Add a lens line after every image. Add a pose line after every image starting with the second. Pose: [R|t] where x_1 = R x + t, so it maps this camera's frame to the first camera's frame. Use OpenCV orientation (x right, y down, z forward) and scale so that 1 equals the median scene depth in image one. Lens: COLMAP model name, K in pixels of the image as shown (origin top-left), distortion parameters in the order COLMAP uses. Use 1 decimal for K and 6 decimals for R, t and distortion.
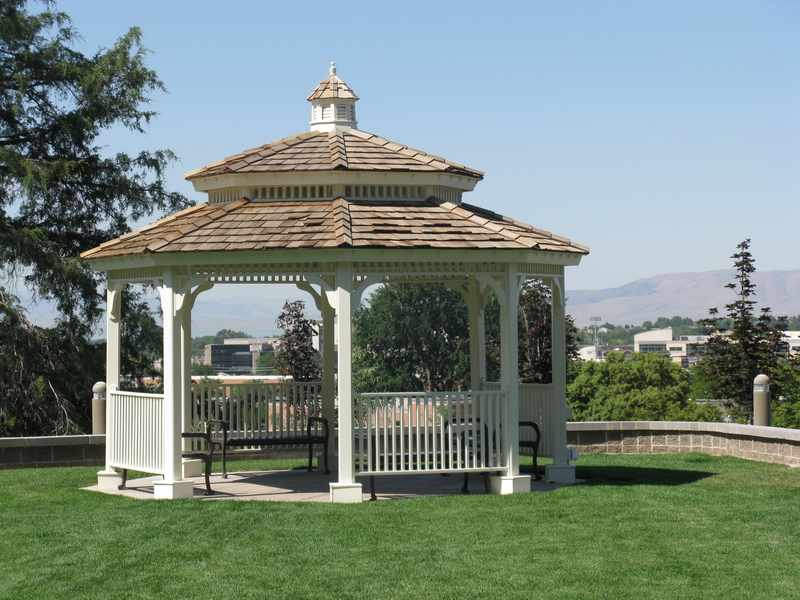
lens RADIAL K [[2362.3, 0, 399.9], [0, 2362.3, 300.0], [0, 0, 1]] dist [0.083689, 0.000000]
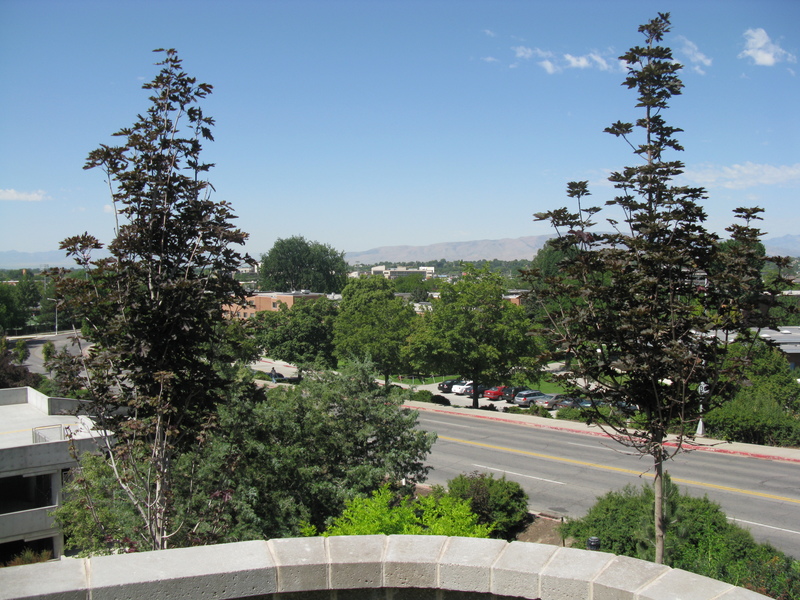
lens RADIAL K [[802.0, 0, 400.0], [0, 802.0, 299.0], [0, 0, 1]] dist [-0.138561, 0.000000]
pose [[0.990912, 0.004254, 0.134442, 0.012341], [-0.011455, 0.998537, 0.052839, 0.002412], [-0.134020, -0.053899, 0.989512, 0.127005]]
